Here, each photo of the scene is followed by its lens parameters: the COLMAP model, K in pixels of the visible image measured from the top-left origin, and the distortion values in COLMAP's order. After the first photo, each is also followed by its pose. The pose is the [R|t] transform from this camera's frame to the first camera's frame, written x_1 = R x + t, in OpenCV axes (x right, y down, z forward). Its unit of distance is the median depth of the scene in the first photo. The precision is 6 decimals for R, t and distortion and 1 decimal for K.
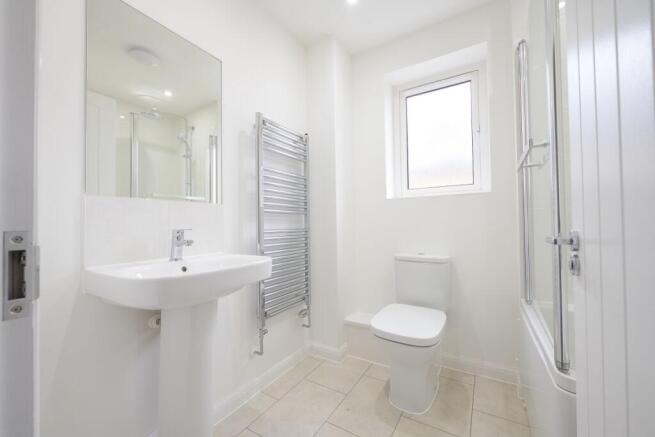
lens RADIAL K [[262.7, 0, 328.4], [0, 262.7, 220.8], [0, 0, 1]] dist [-0.001202, -0.000344]
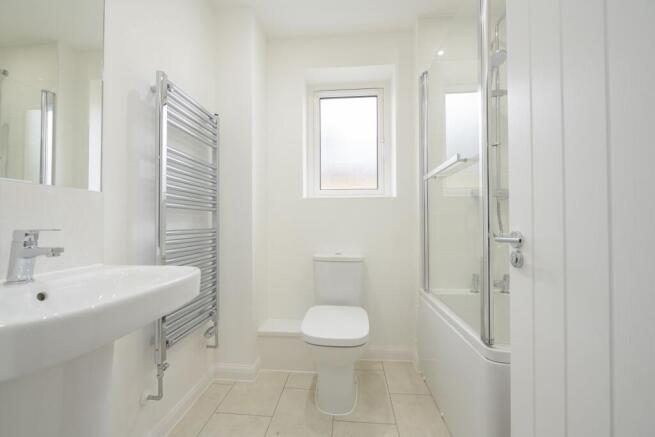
lens RADIAL K [[262.7, 0, 328.4], [0, 262.7, 220.8], [0, 0, 1]] dist [-0.001202, -0.000344]
pose [[0.892154, 0.016413, 0.451432, -0.157445], [-0.016256, 0.999859, -0.004227, 0.003051], [-0.451438, -0.003567, 0.892295, 0.115272]]
